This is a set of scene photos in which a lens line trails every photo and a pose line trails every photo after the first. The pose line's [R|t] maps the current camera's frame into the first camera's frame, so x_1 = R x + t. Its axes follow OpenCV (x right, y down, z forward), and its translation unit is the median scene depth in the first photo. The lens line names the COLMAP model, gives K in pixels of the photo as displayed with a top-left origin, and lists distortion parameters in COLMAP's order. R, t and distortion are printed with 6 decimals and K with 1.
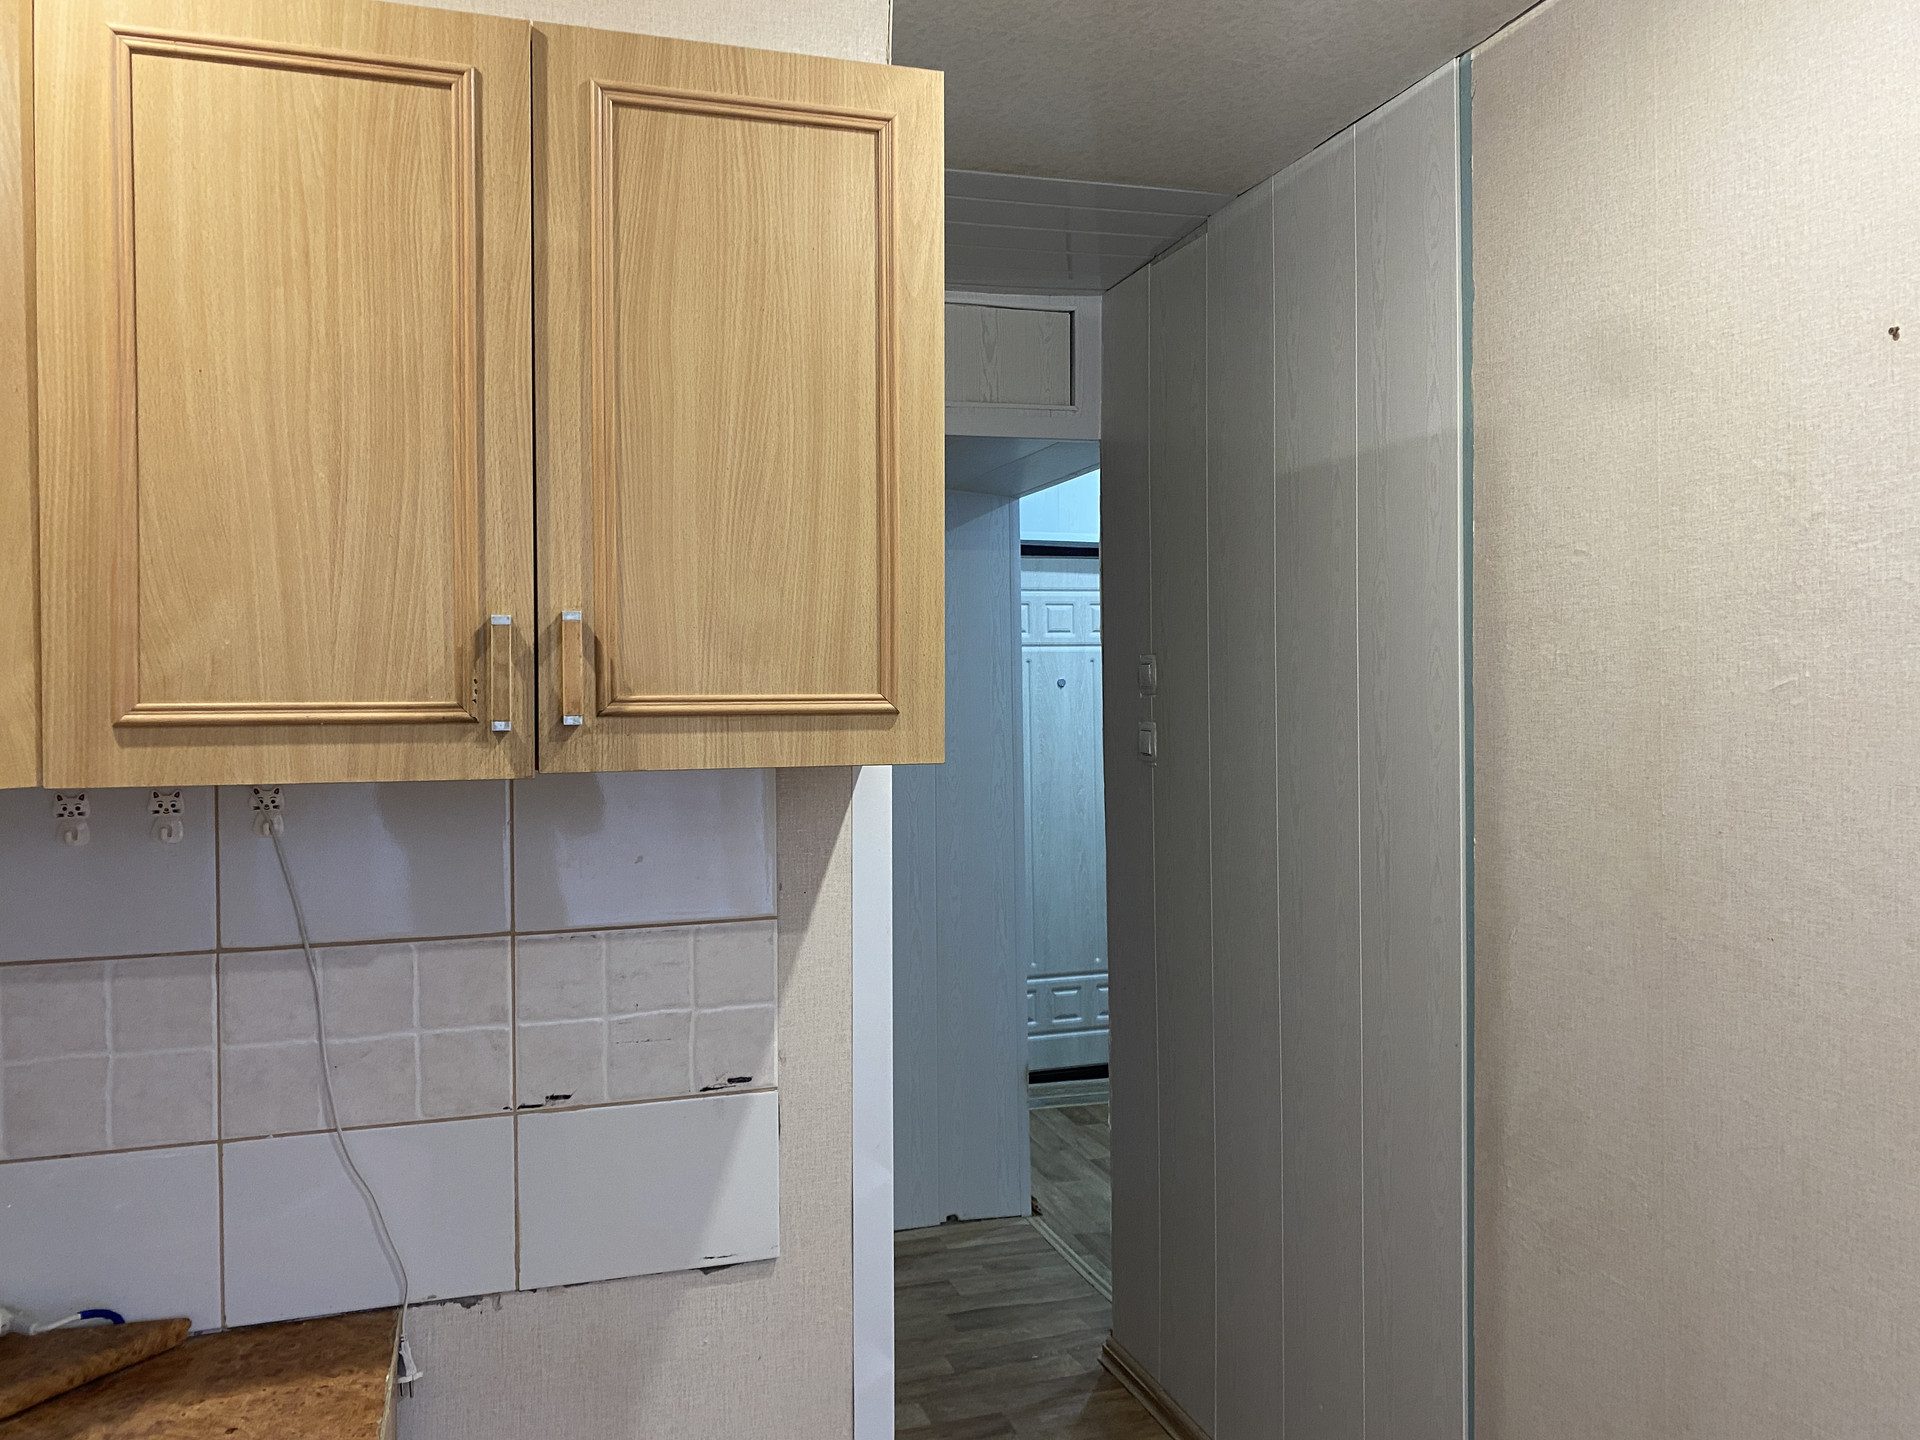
lens RADIAL K [[1464.6, 0, 945.5], [0, 1464.6, 694.3], [0, 0, 1]] dist [0.028839, -0.024598]
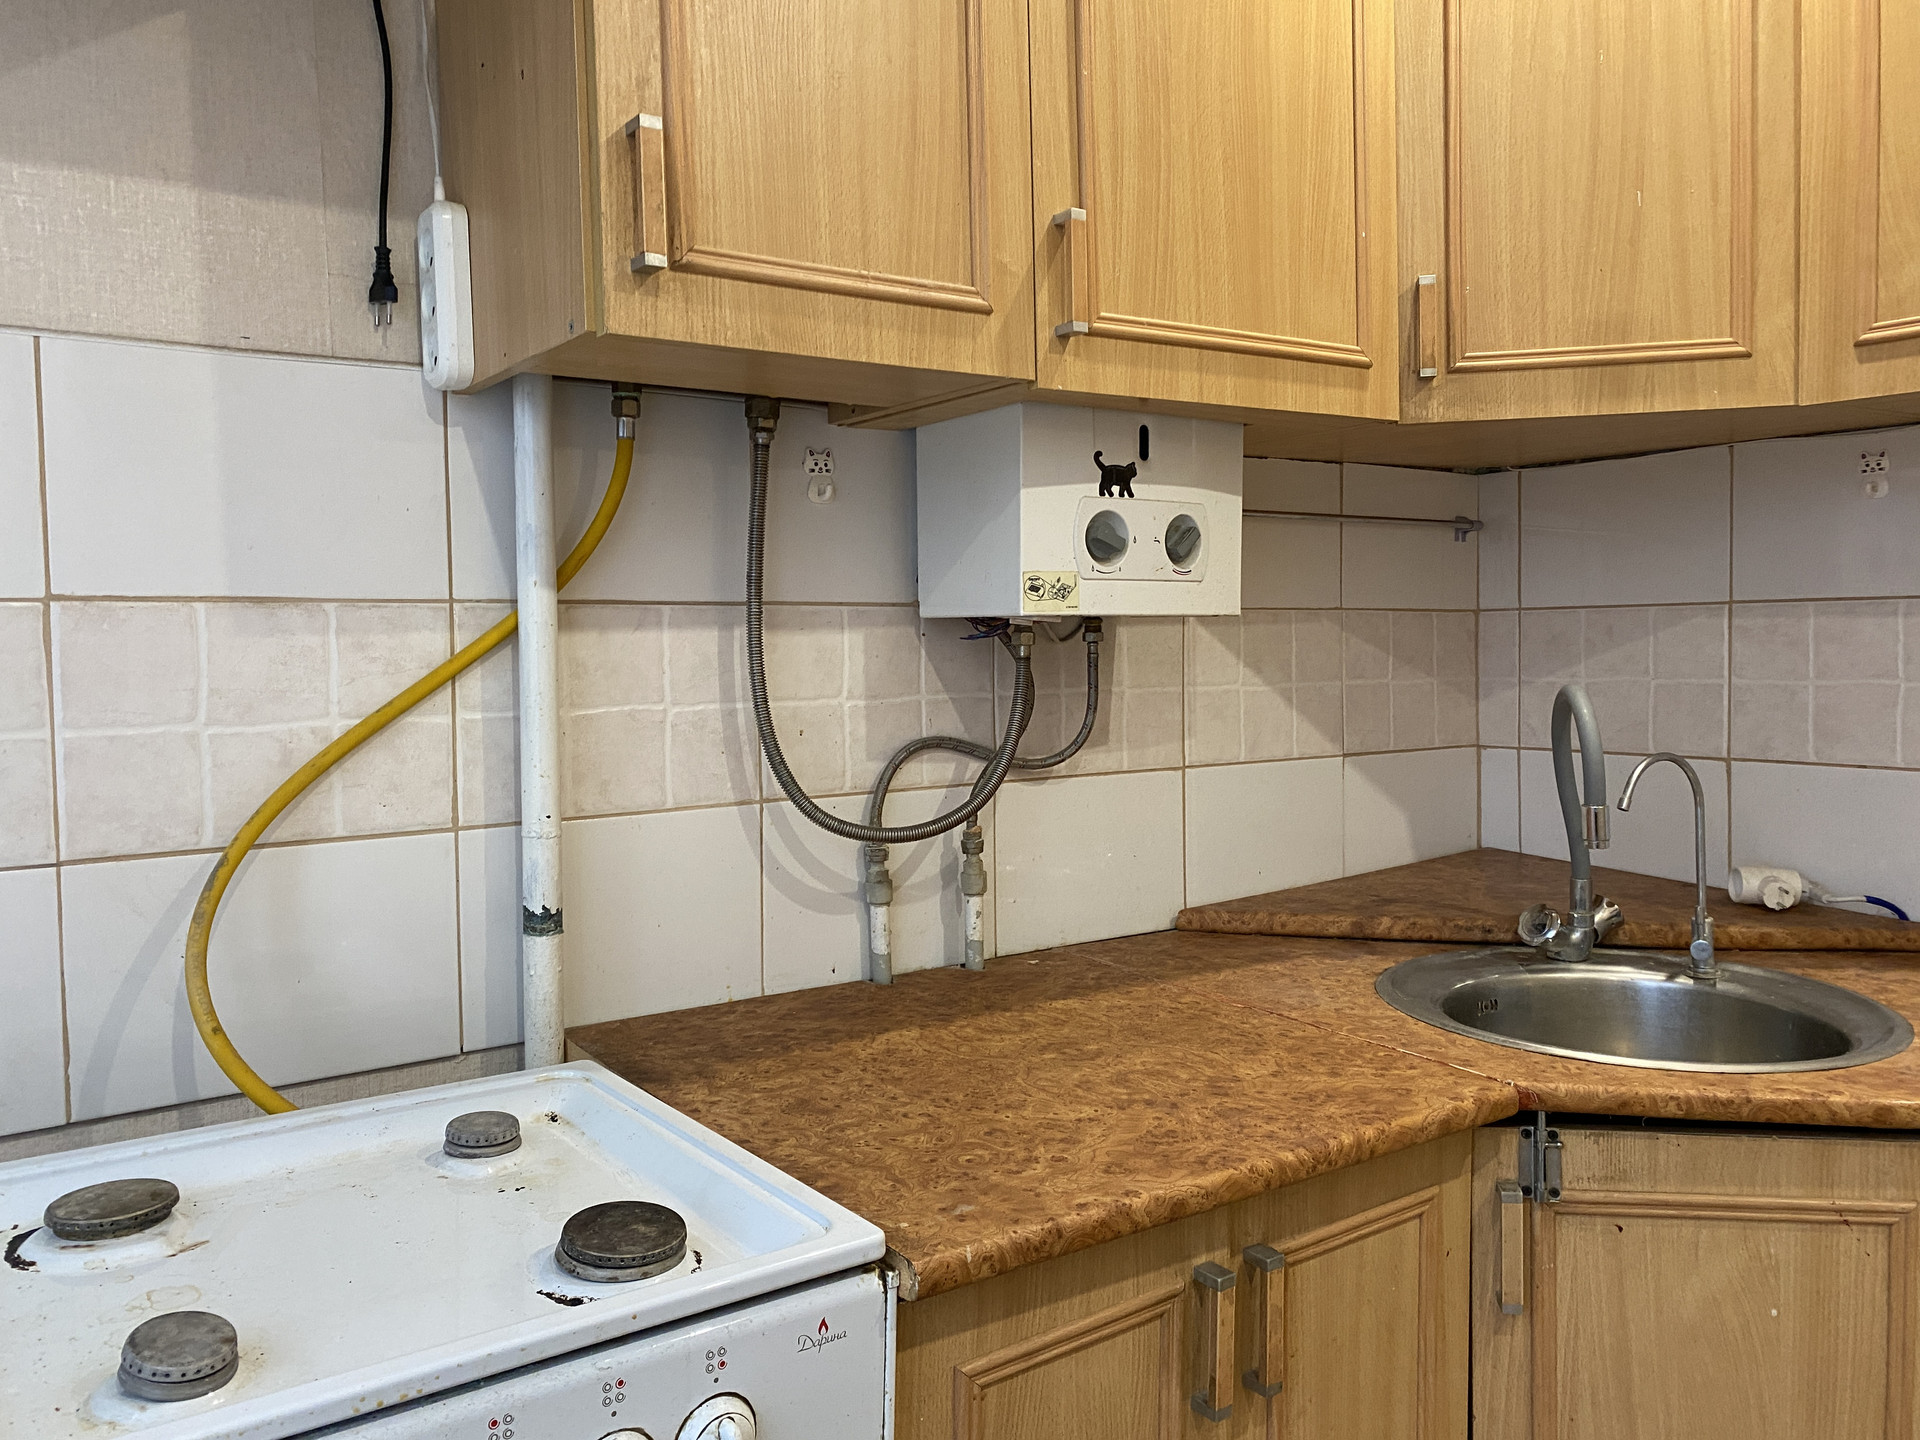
lens RADIAL K [[1464.6, 0, 963.9], [0, 1464.6, 687.0], [0, 0, 1]] dist [0.028839, -0.024598]
pose [[0.330365, 0.045246, -0.942768, 0.244657], [0.006922, 0.998707, 0.050356, 0.175813], [0.943828, -0.023162, 0.329624, -0.043854]]
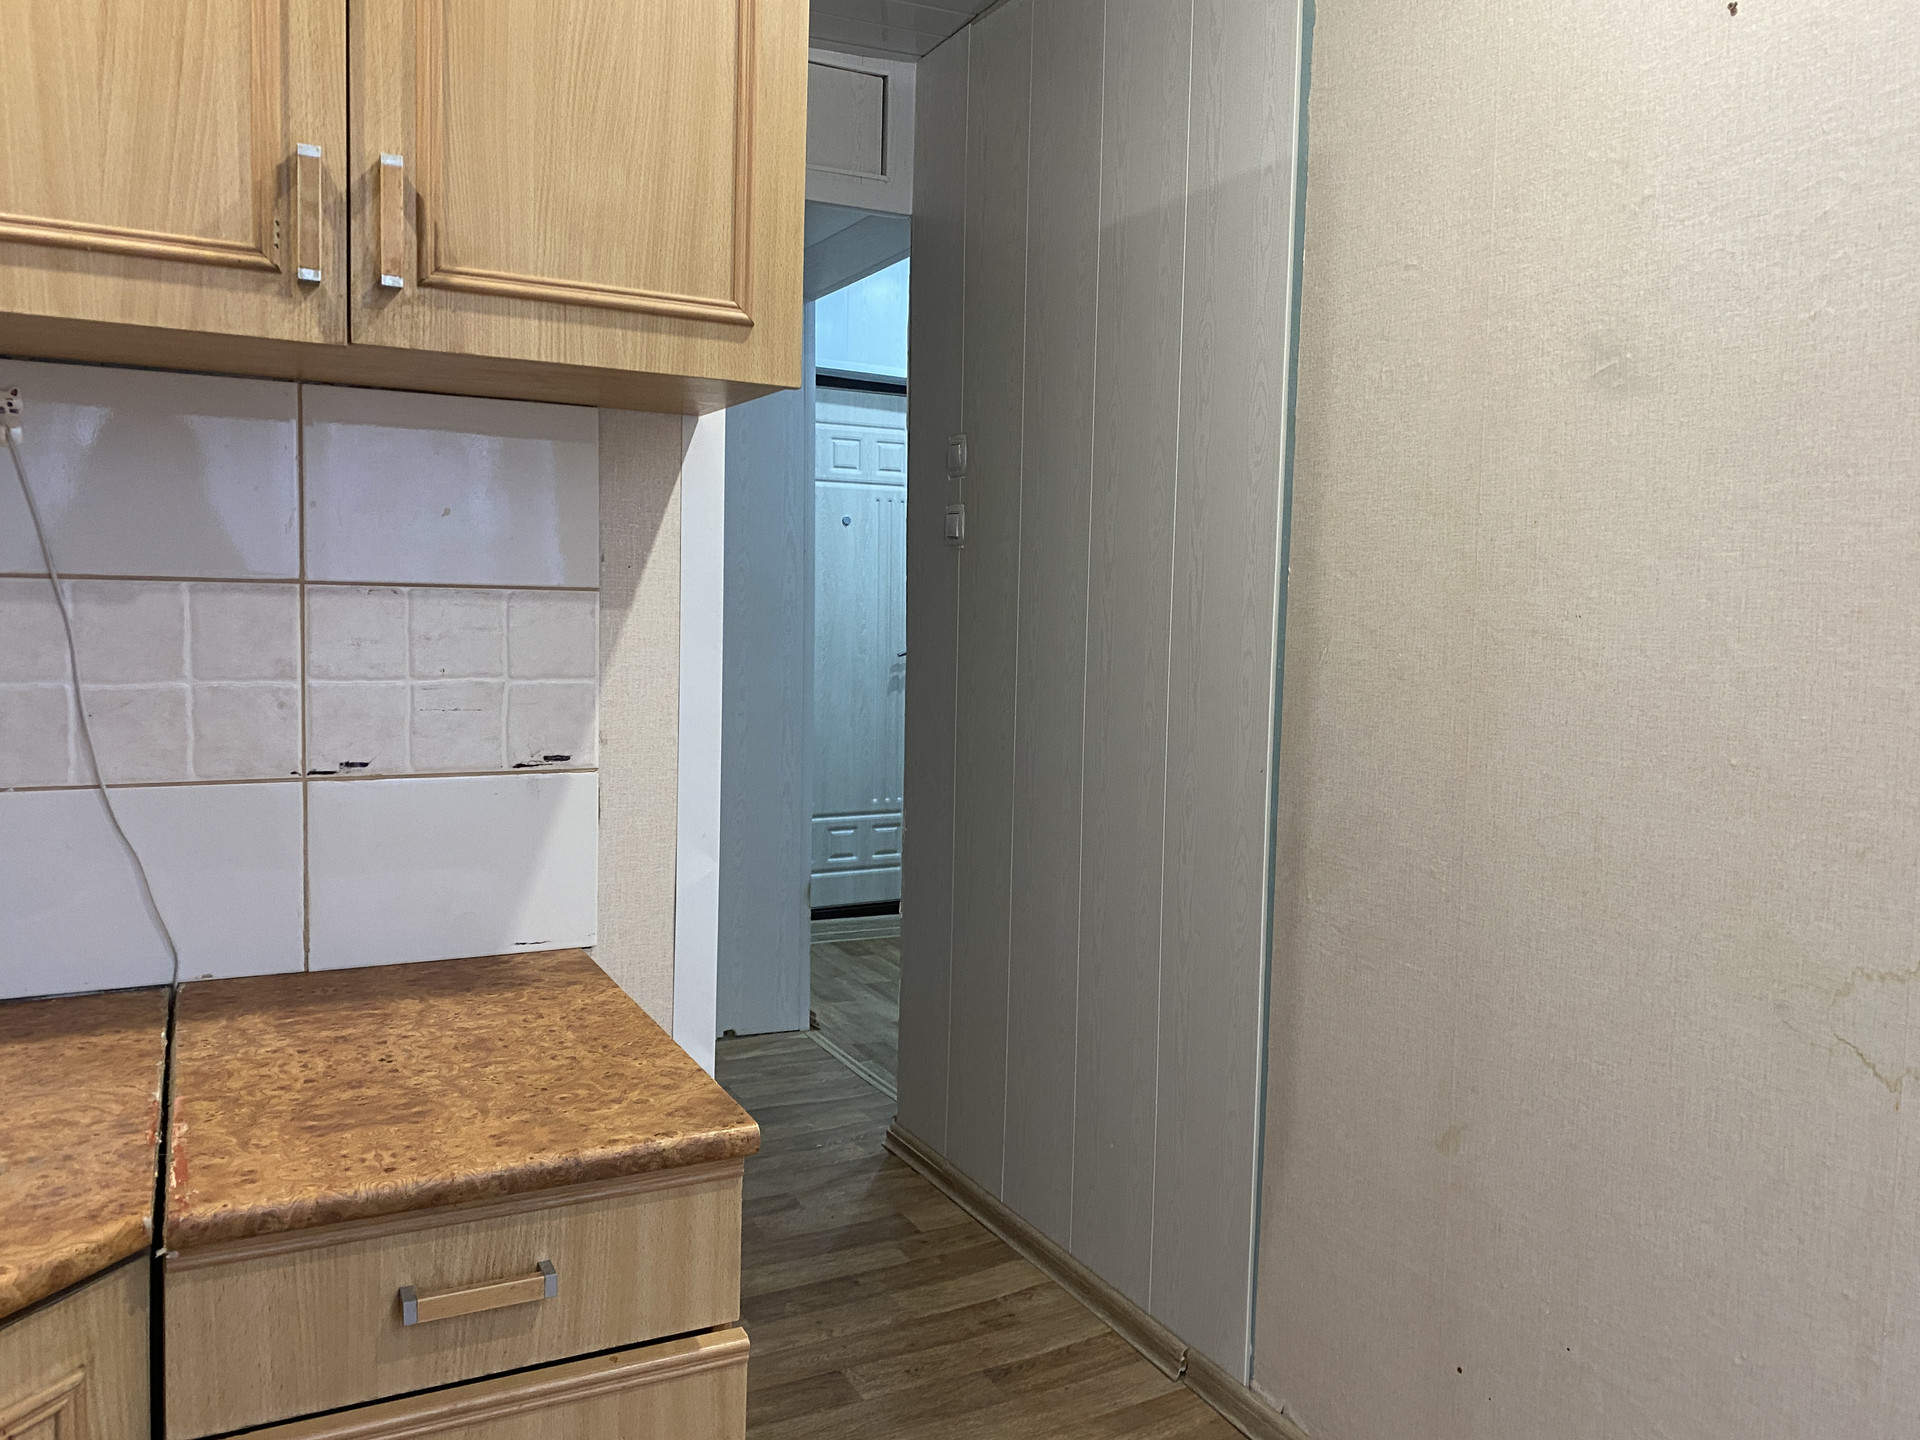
lens RADIAL K [[1464.6, 0, 952.0], [0, 1464.6, 699.3], [0, 0, 1]] dist [0.028839, -0.024598]
pose [[0.984800, 0.019884, 0.172552, -0.057341], [-0.030232, 0.997885, 0.057554, 0.173797], [-0.171042, -0.061895, 0.983318, 0.041571]]
